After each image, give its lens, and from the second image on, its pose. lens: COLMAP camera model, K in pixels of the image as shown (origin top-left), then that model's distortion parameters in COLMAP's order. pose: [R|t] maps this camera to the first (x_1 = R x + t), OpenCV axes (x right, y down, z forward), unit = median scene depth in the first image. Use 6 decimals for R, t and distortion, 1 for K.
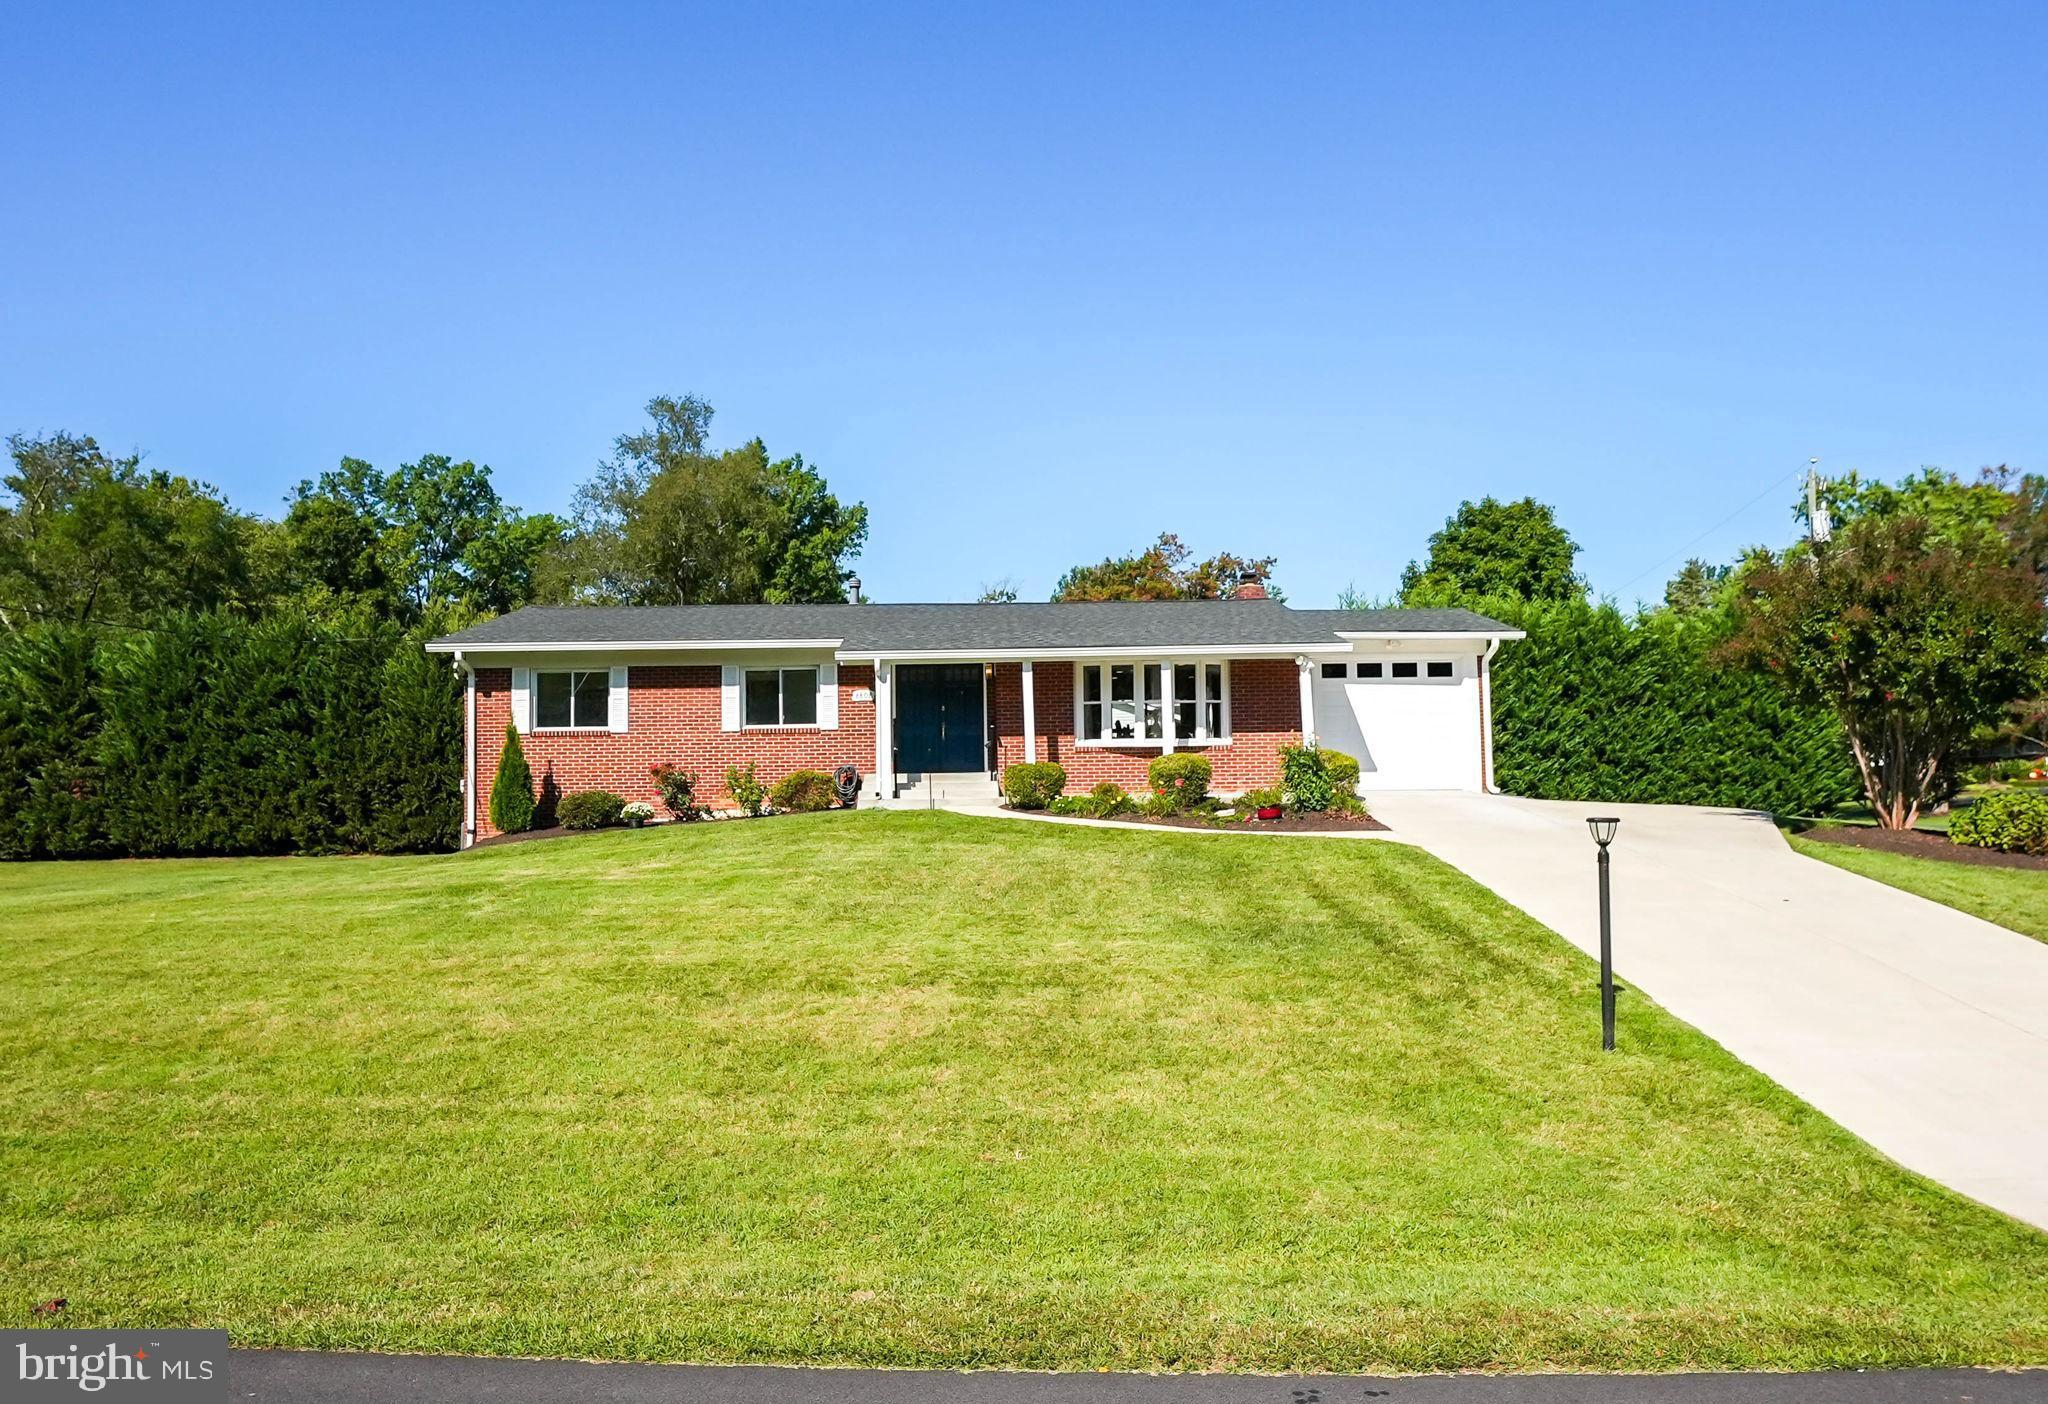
lens RADIAL K [[1495.0, 0, 1020.6], [0, 1495.0, 741.5], [0, 0, 1]] dist [0.018777, -0.000026]
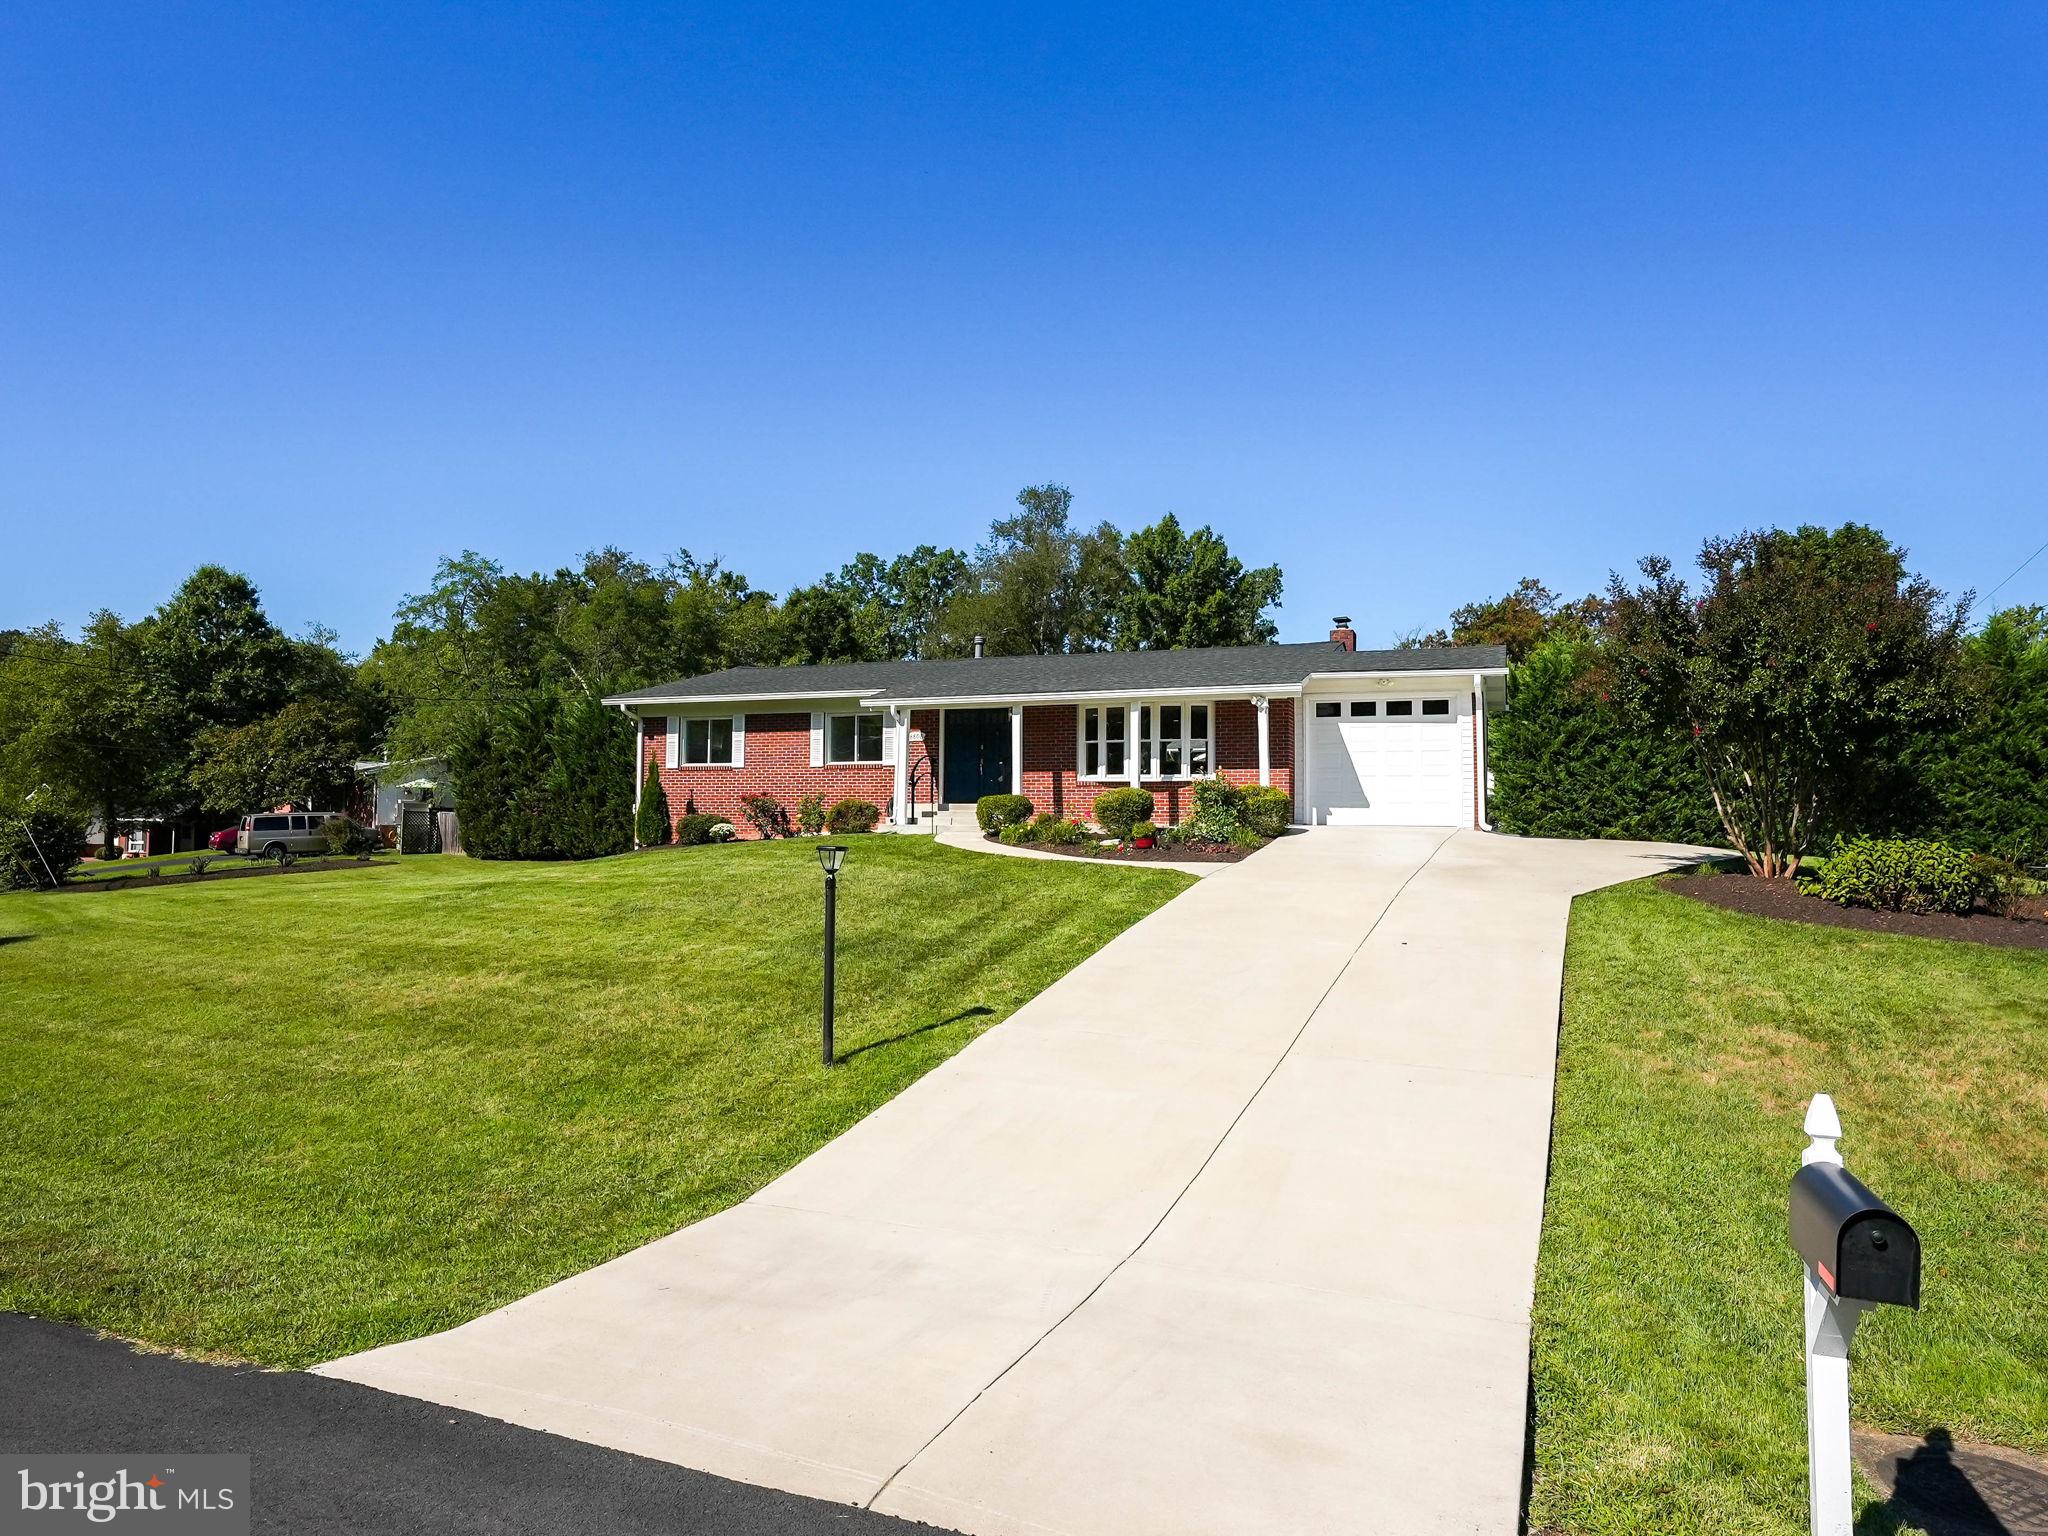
lens RADIAL K [[1313.0, 0, 1024.0], [0, 1313.0, 768.0], [0, 0, 1]] dist [0.008855, -0.001776]
pose [[0.929603, 0.002223, -0.368555, 0.349072], [-0.005034, 0.999965, -0.006666, 0.000255], [0.368527, 0.008052, 0.929582, 0.074442]]
